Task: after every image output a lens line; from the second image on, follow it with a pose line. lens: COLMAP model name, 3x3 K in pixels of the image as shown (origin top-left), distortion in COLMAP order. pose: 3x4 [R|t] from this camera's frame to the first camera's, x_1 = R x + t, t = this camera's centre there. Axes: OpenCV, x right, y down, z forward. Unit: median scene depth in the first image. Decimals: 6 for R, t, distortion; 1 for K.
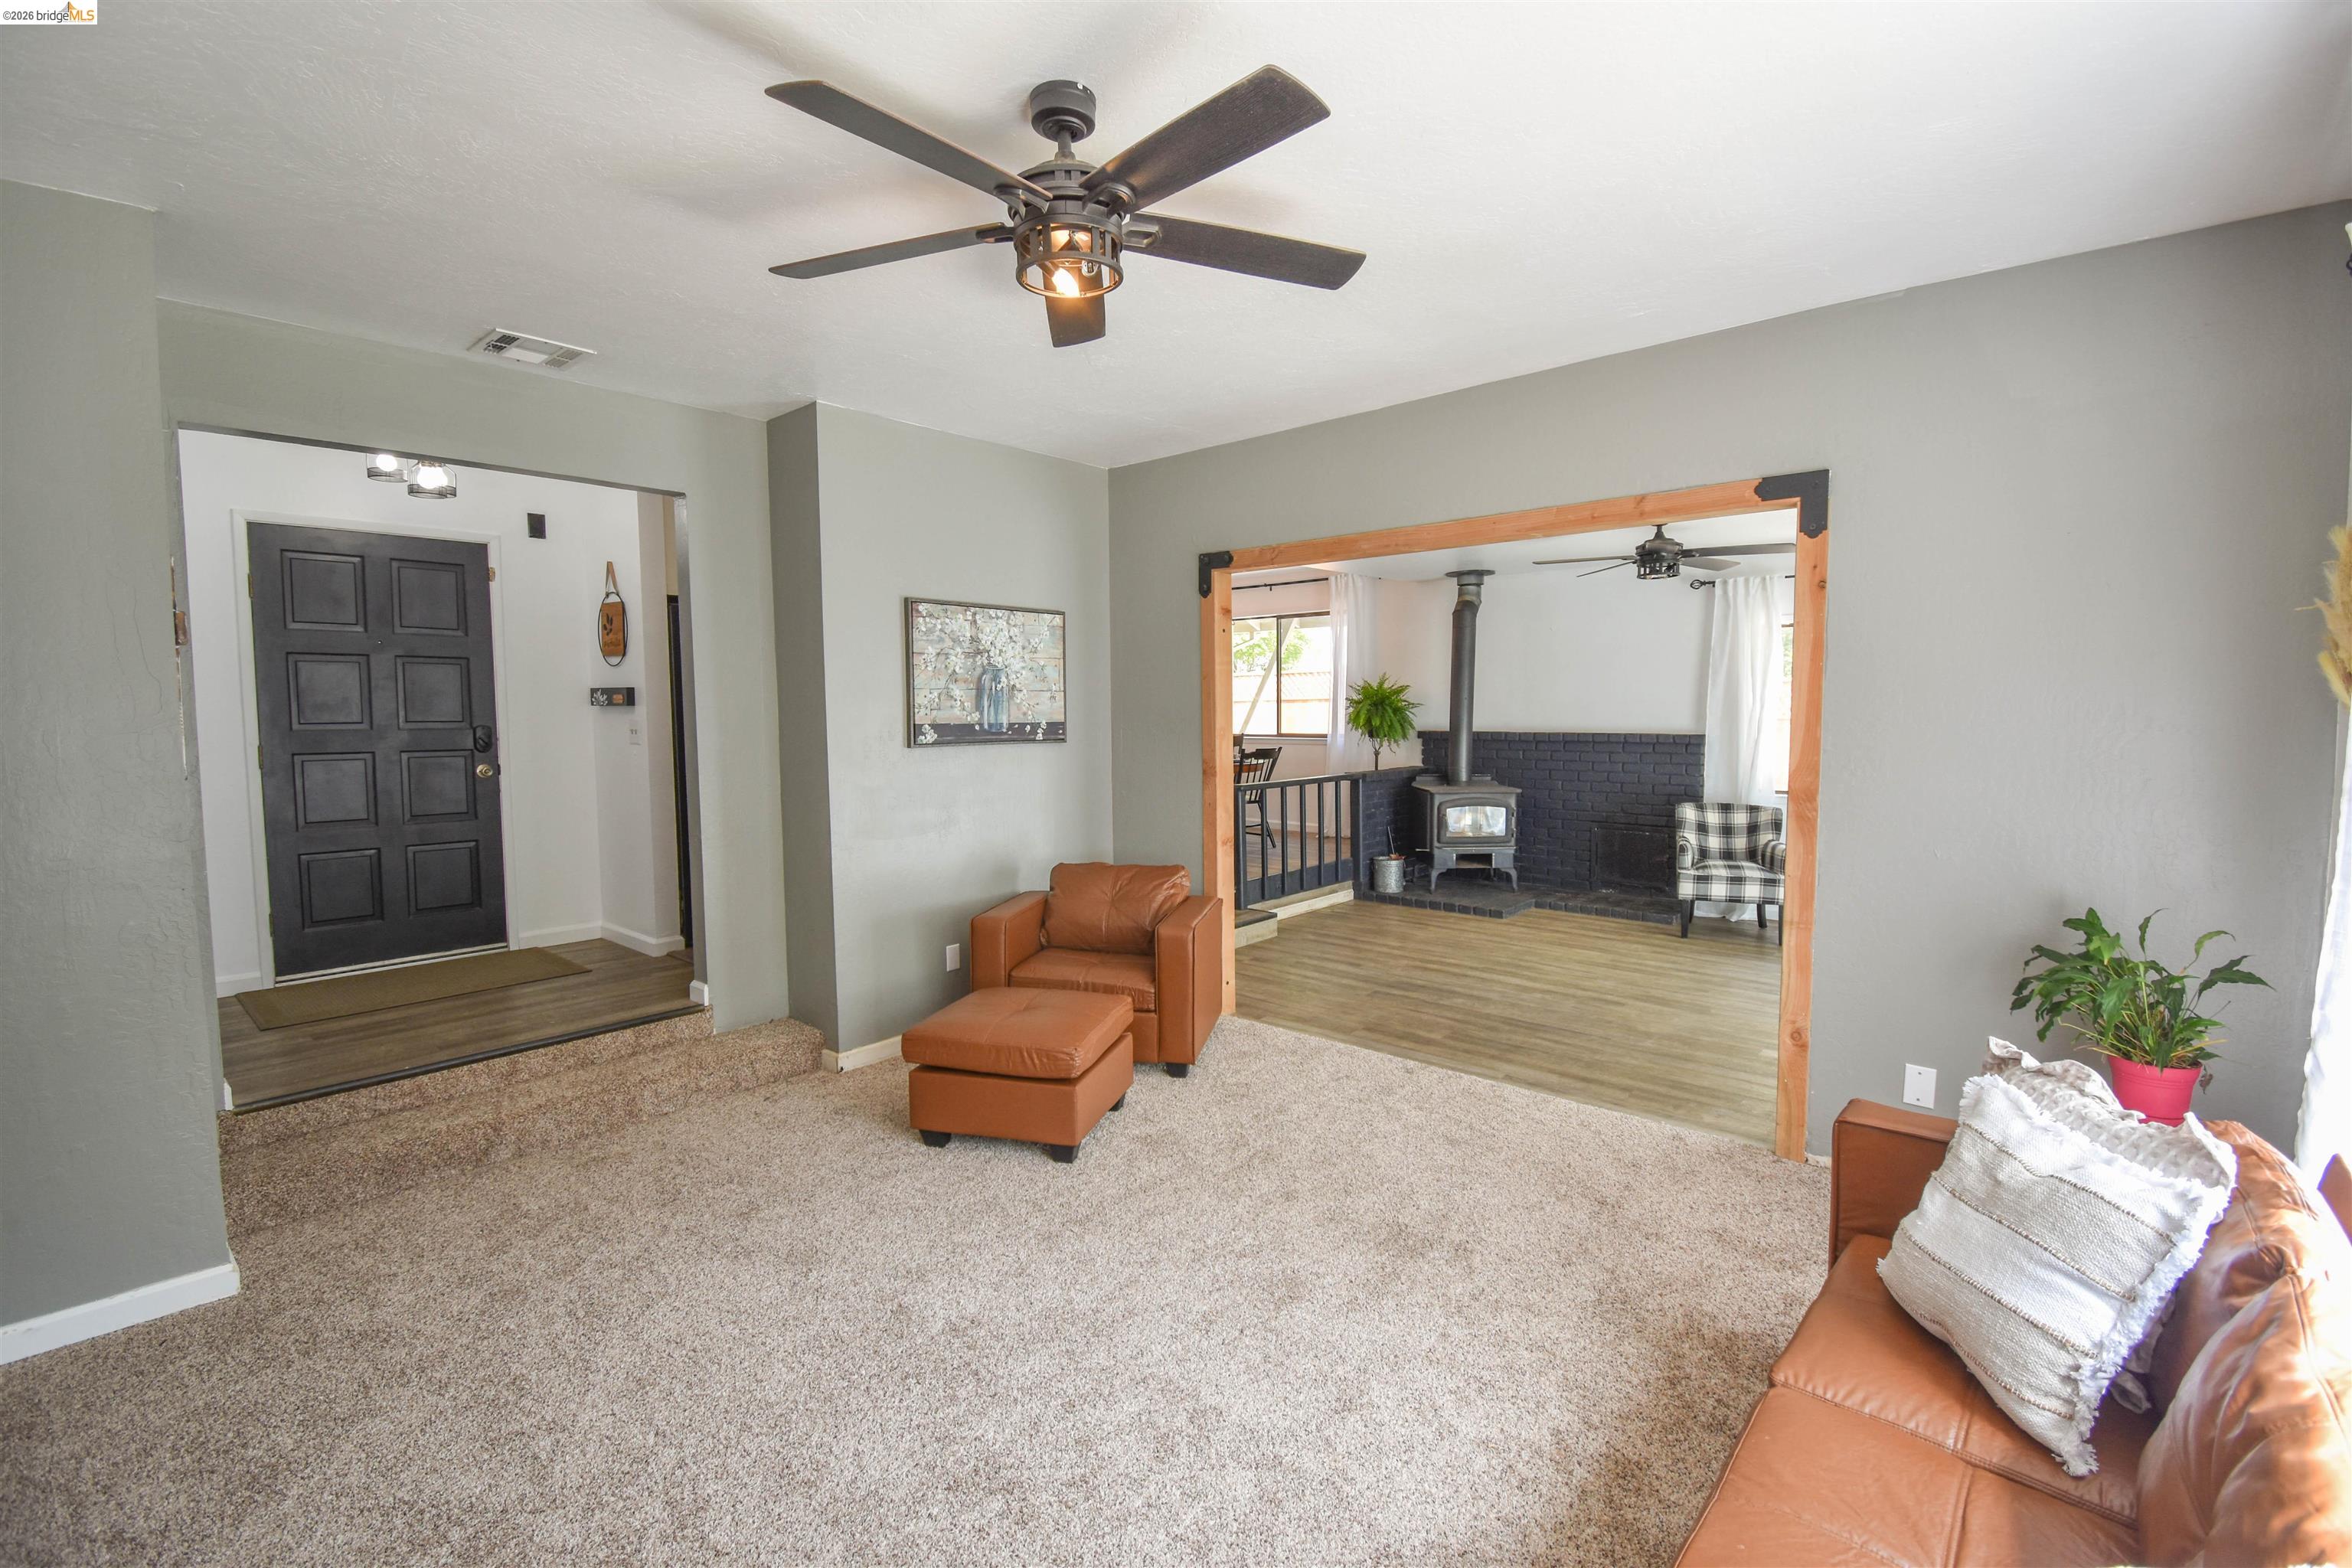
lens RADIAL K [[1024.9, 0, 1179.8], [0, 1024.9, 777.5], [0, 0, 1]] dist [0.018423, -0.025079]
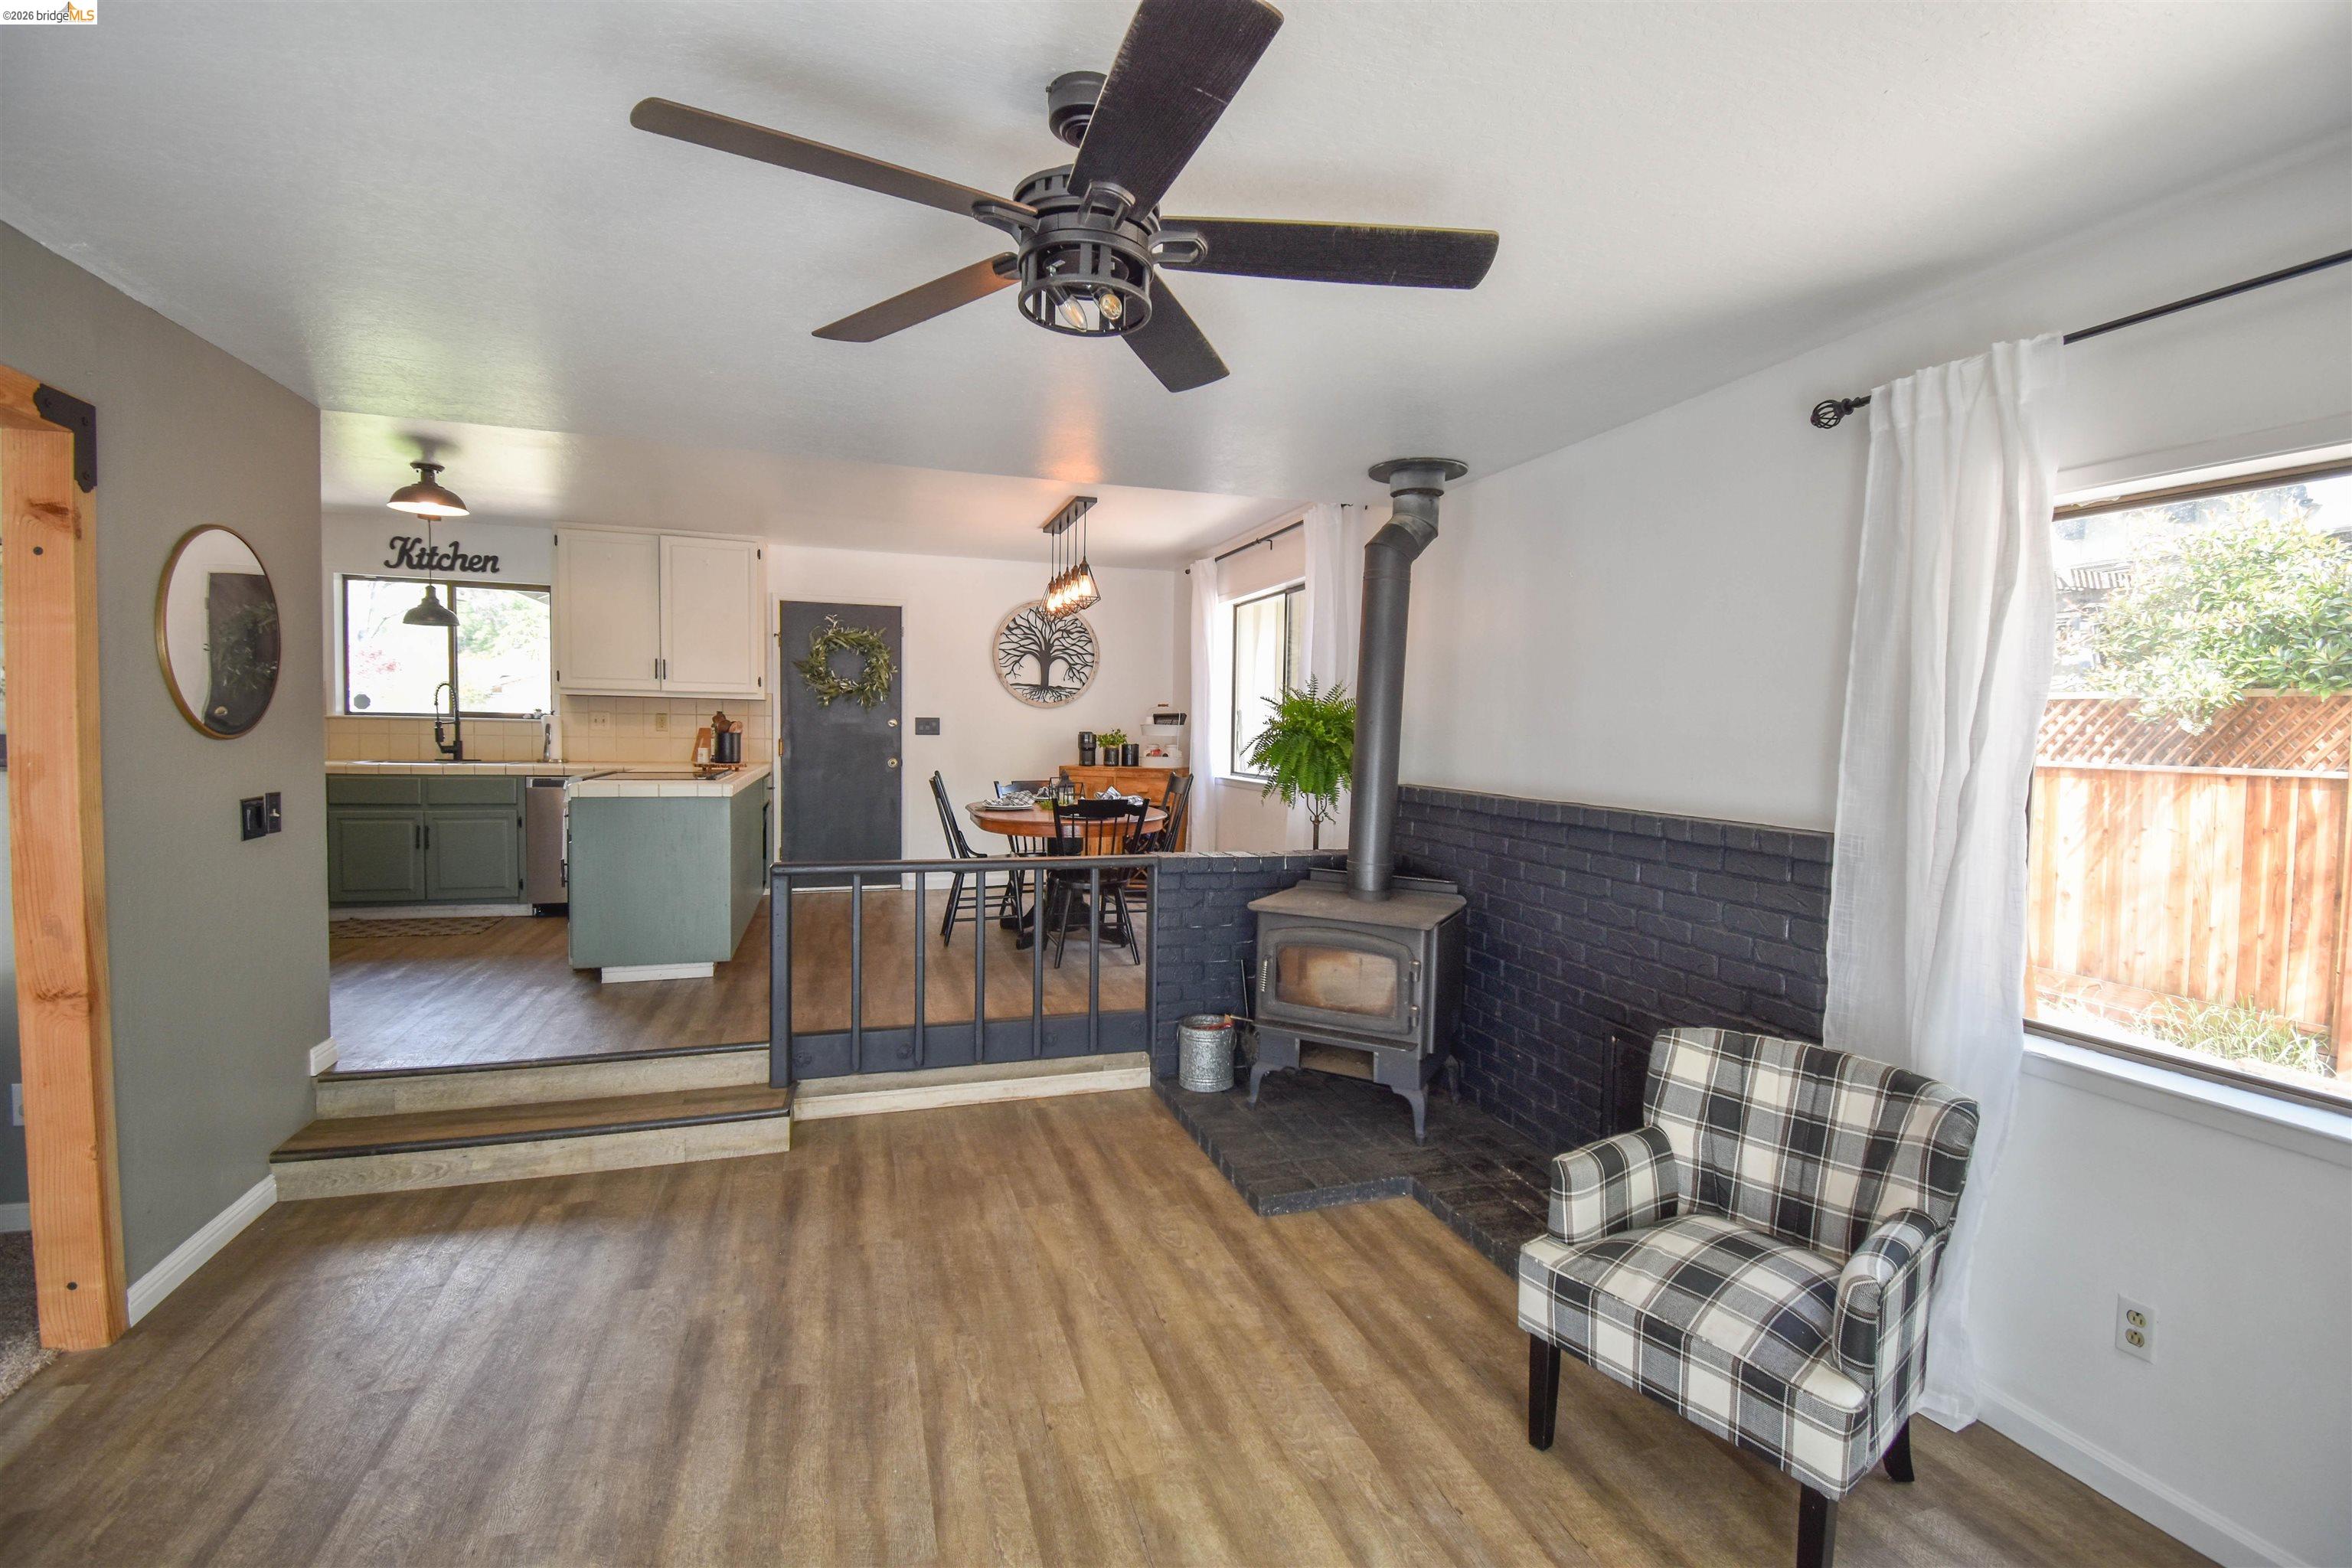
lens RADIAL K [[1024.9, 0, 1179.8], [0, 1024.9, 777.5], [0, 0, 1]] dist [0.018423, -0.025079]
pose [[0.862566, 0.046374, -0.503814, 0.523333], [-0.058105, 0.998282, -0.007593, -0.049342], [0.502596, 0.035824, 0.863779, 0.616082]]
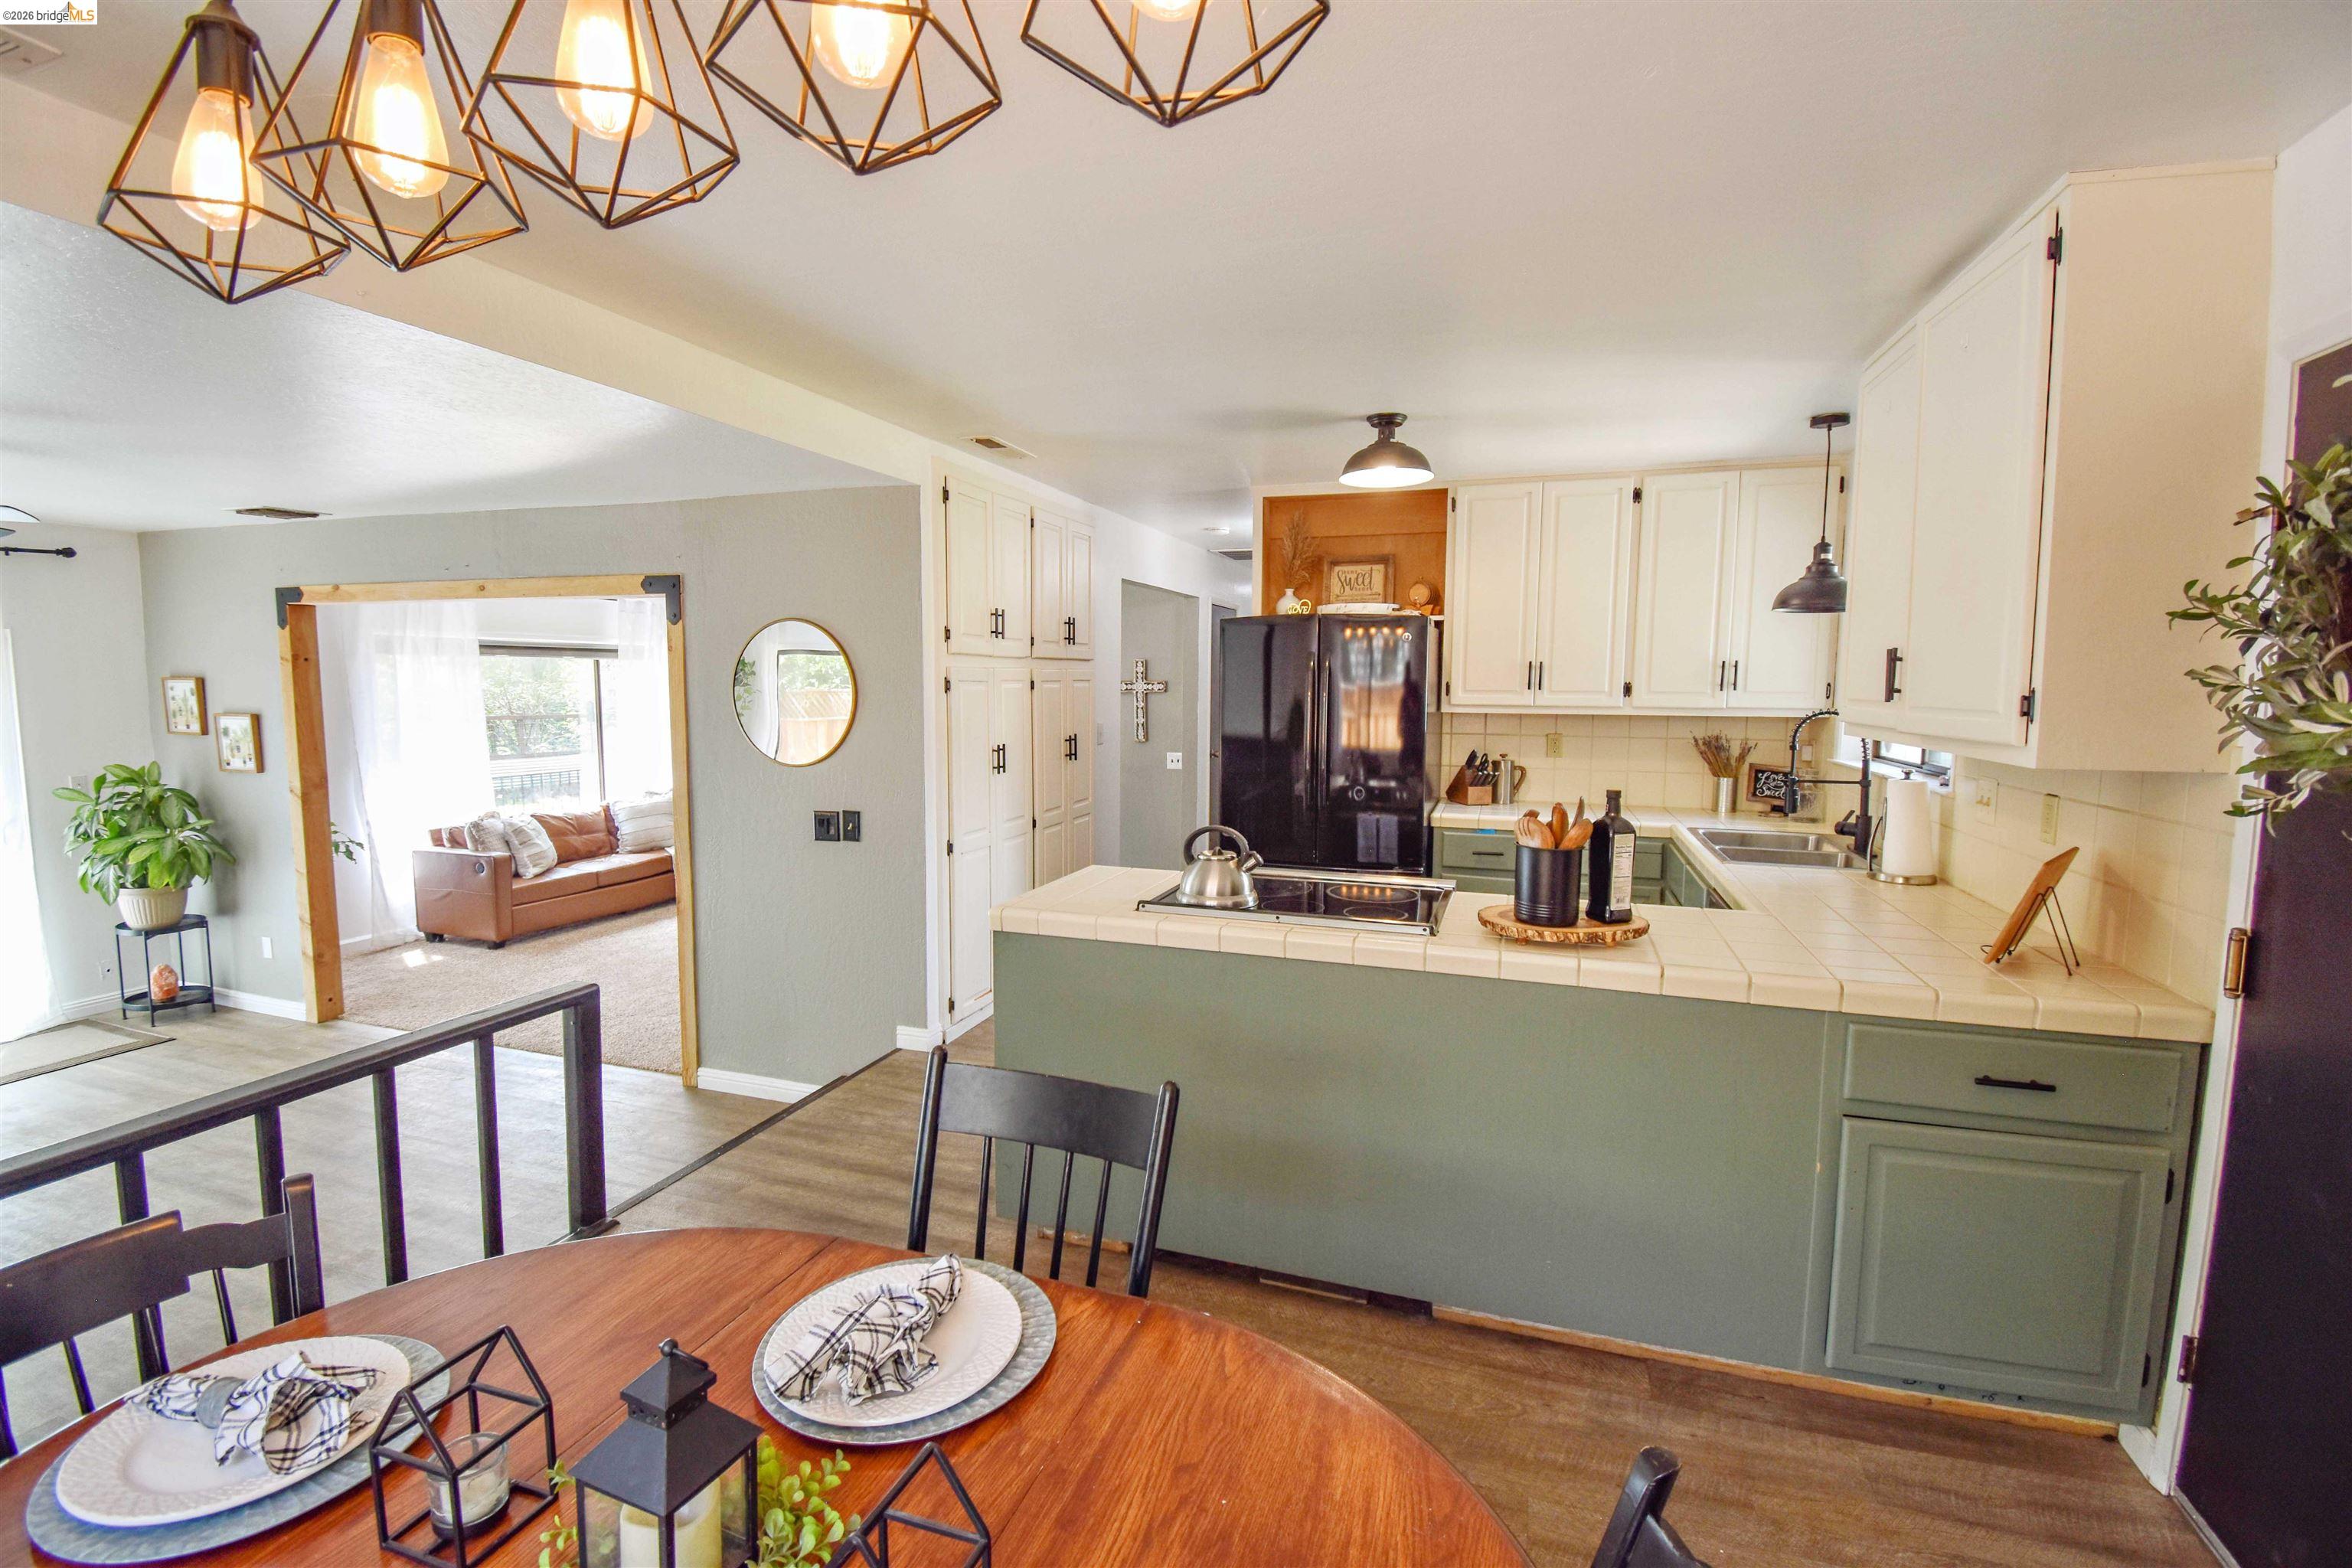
lens RADIAL K [[1024.9, 0, 1179.8], [0, 1024.9, 777.5], [0, 0, 1]] dist [0.018423, -0.025079]
pose [[-0.919437, 0.036599, -0.391530, -0.004193], [-0.029237, 0.986541, 0.160878, -0.143896], [0.392148, 0.159365, -0.905993, 1.429682]]
